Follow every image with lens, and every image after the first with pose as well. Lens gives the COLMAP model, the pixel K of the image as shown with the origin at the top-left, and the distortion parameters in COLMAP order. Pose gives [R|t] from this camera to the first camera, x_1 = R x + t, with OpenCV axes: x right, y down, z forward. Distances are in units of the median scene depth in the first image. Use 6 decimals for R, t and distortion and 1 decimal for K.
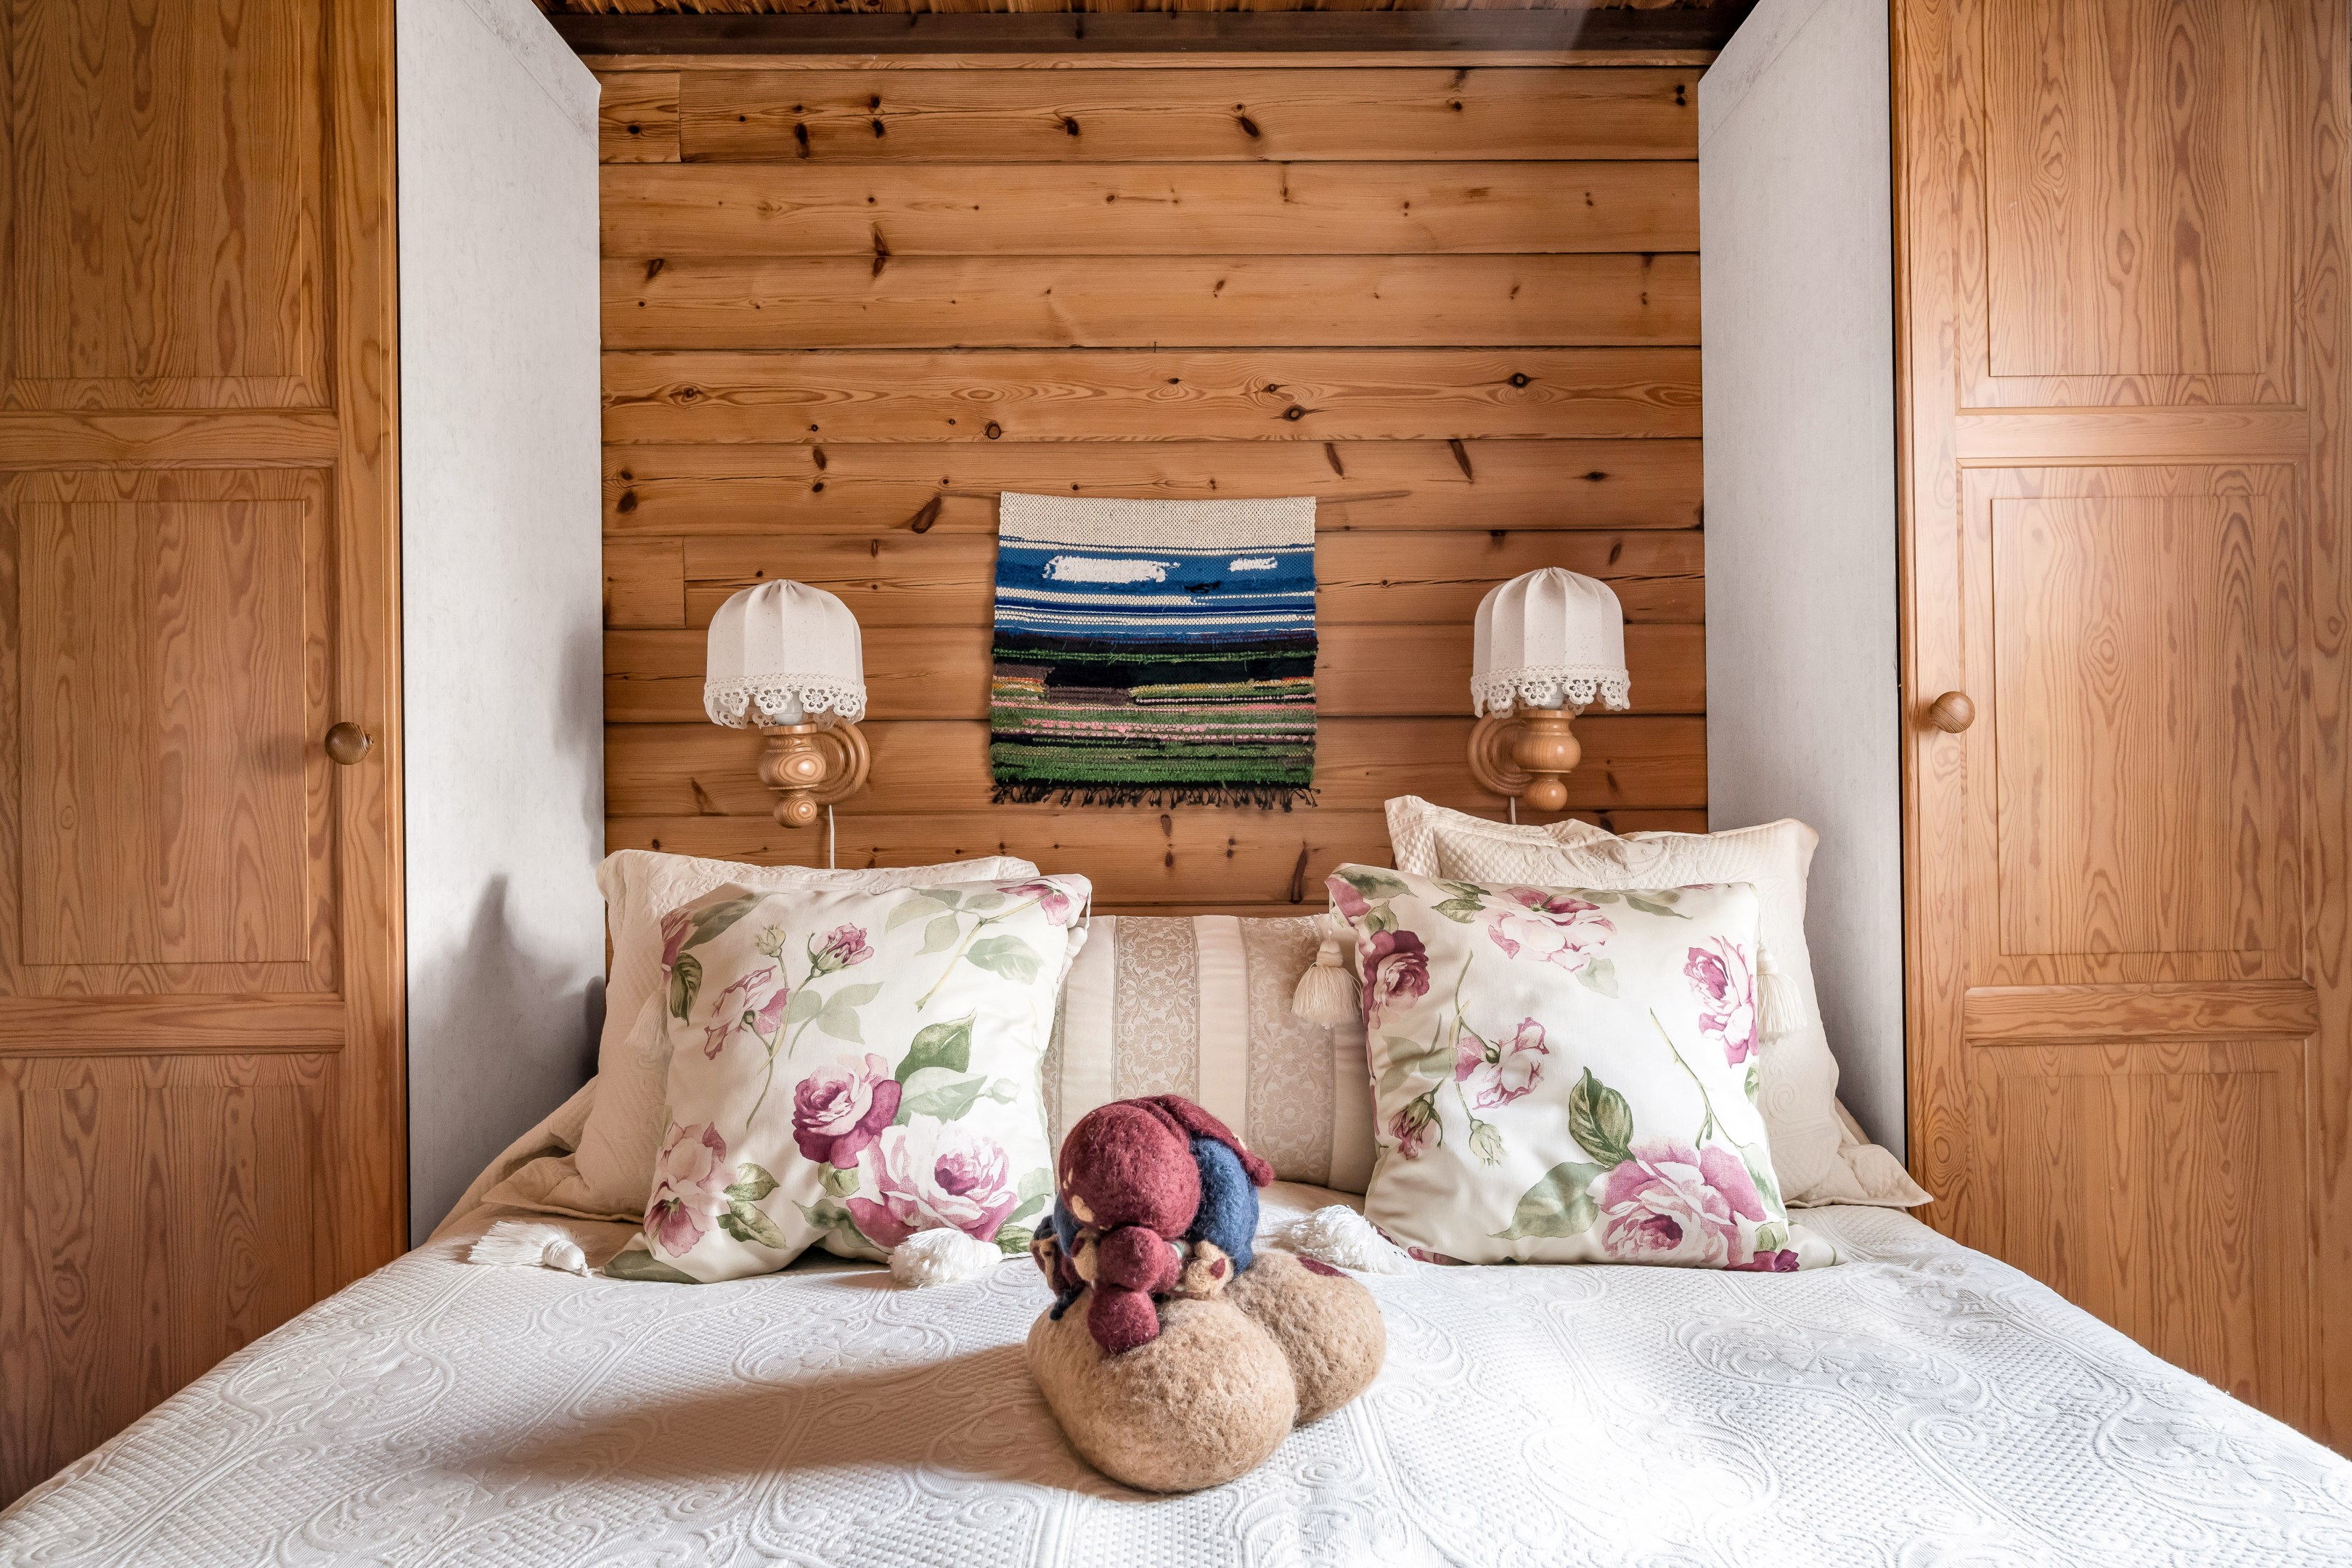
lens RADIAL K [[1485.9, 0, 1176.0], [0, 1485.9, 784.0], [0, 0, 1]] dist [-0.003185, -0.000392]
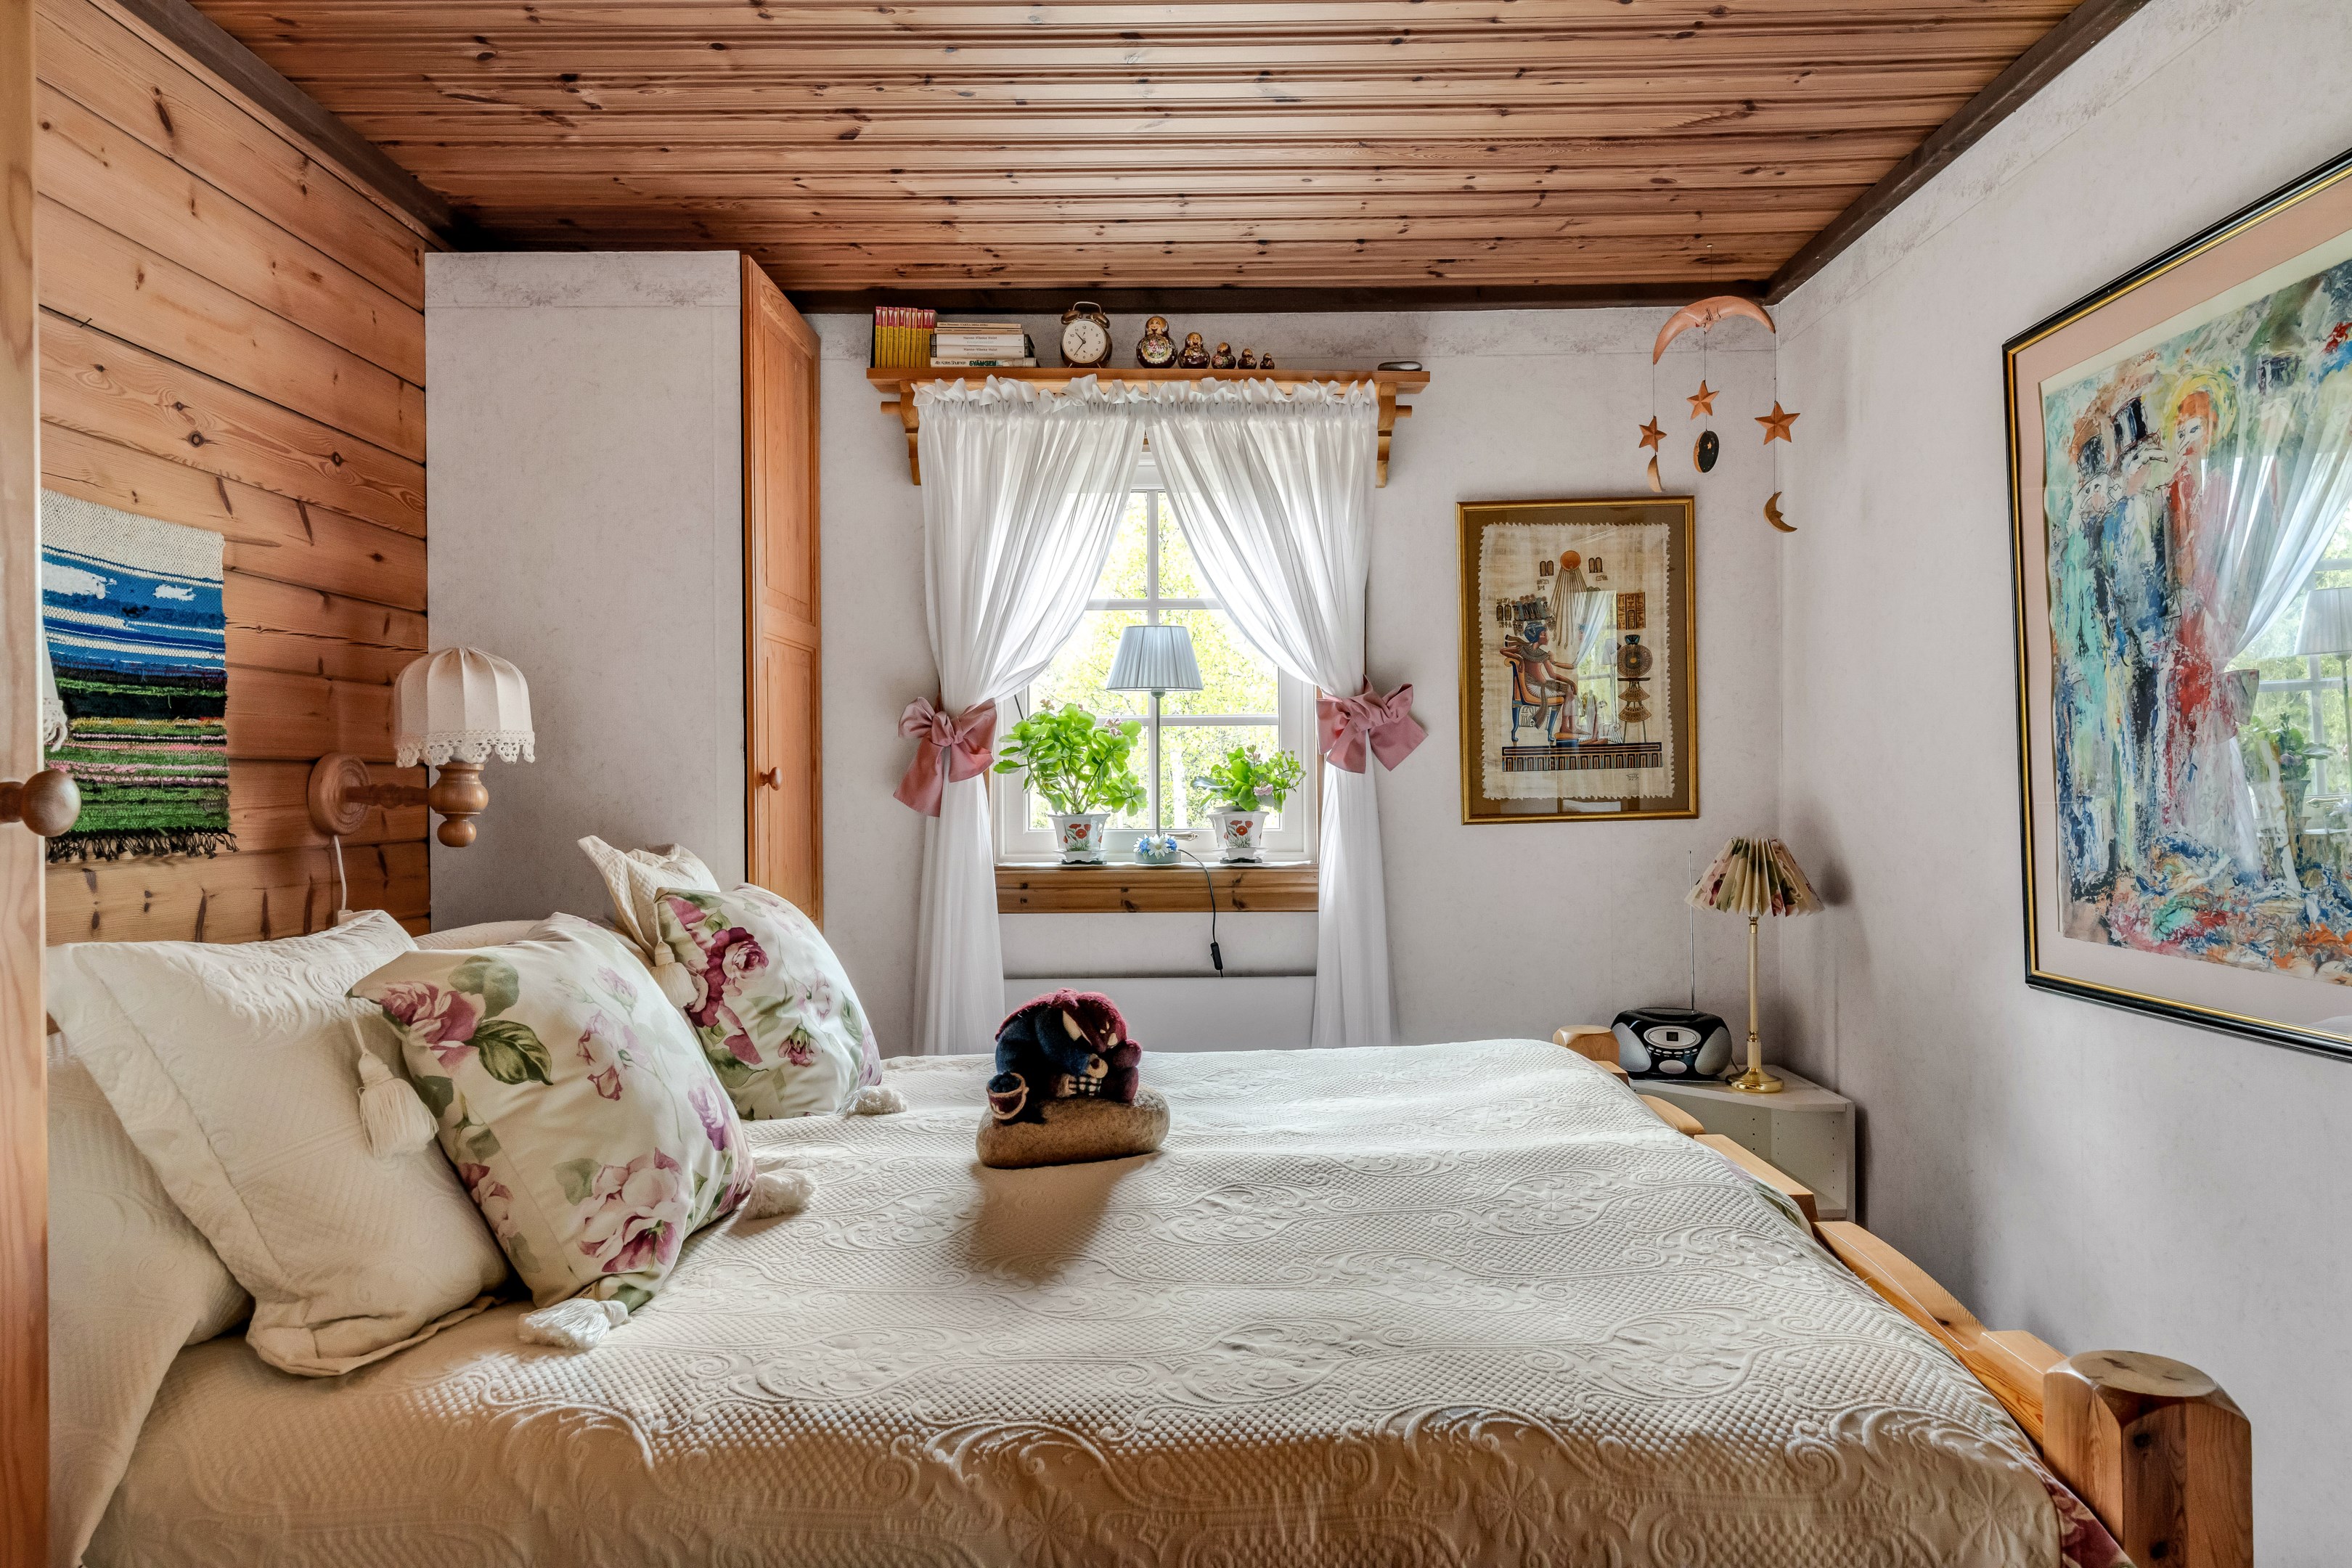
lens RADIAL K [[1469.2, 0, 1176.0], [0, 1469.2, 784.0], [0, 0, 1]] dist [-0.004467, -0.002687]
pose [[0.005317, 0.005117, 0.999973, -0.859462], [0.001754, 0.999985, -0.005126, -0.022843], [-0.999984, 0.001781, 0.005308, 0.370053]]
